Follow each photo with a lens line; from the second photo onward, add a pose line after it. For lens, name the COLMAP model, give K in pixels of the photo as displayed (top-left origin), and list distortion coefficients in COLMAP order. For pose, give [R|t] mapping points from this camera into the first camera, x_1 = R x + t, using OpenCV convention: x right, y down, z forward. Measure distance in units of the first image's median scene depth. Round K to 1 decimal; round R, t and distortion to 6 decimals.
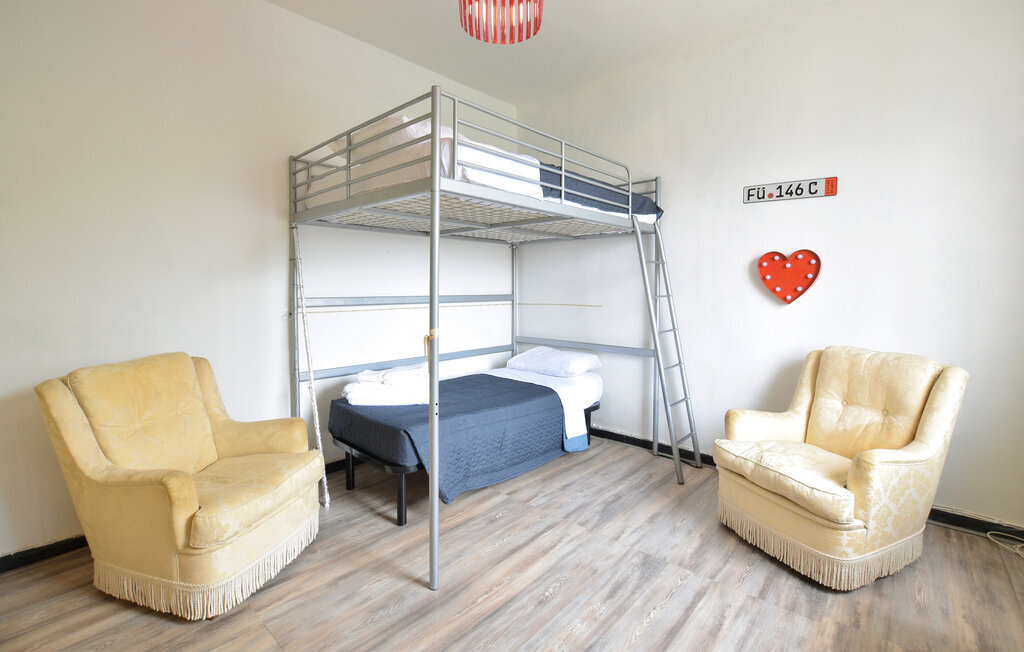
lens RADIAL K [[457.2, 0, 507.4], [0, 457.2, 302.9], [0, 0, 1]] dist [-0.020777, 0.000993]
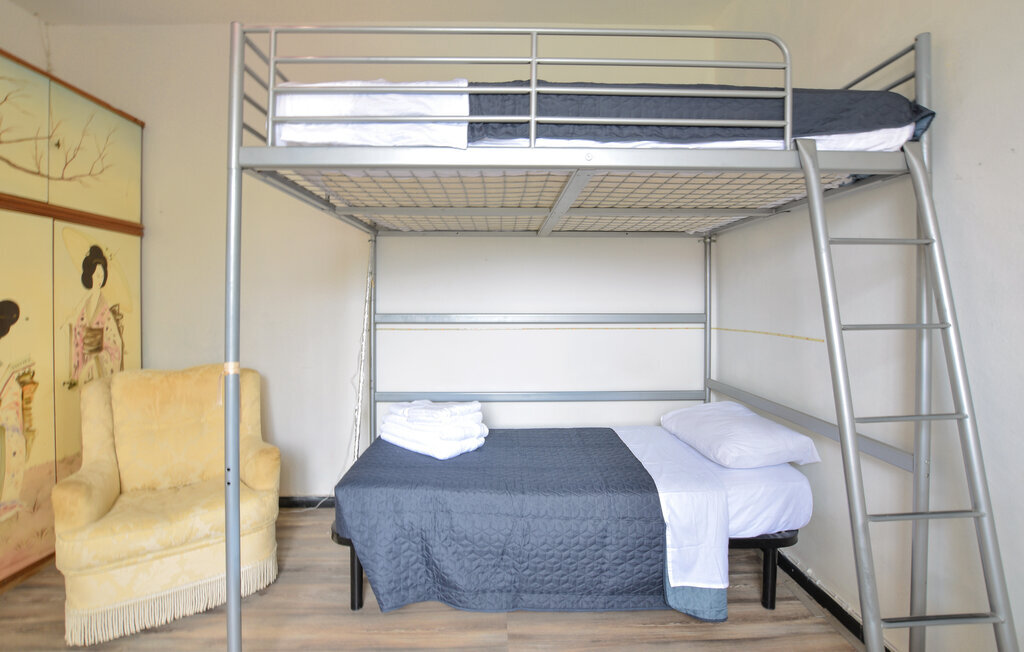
lens RADIAL K [[457.2, 0, 507.4], [0, 457.2, 302.9], [0, 0, 1]] dist [-0.020777, 0.000993]
pose [[0.693836, 0.002225, -0.720129, 0.398394], [-0.025734, 0.999433, -0.021706, -0.017626], [0.719673, 0.033592, 0.693500, 0.503920]]
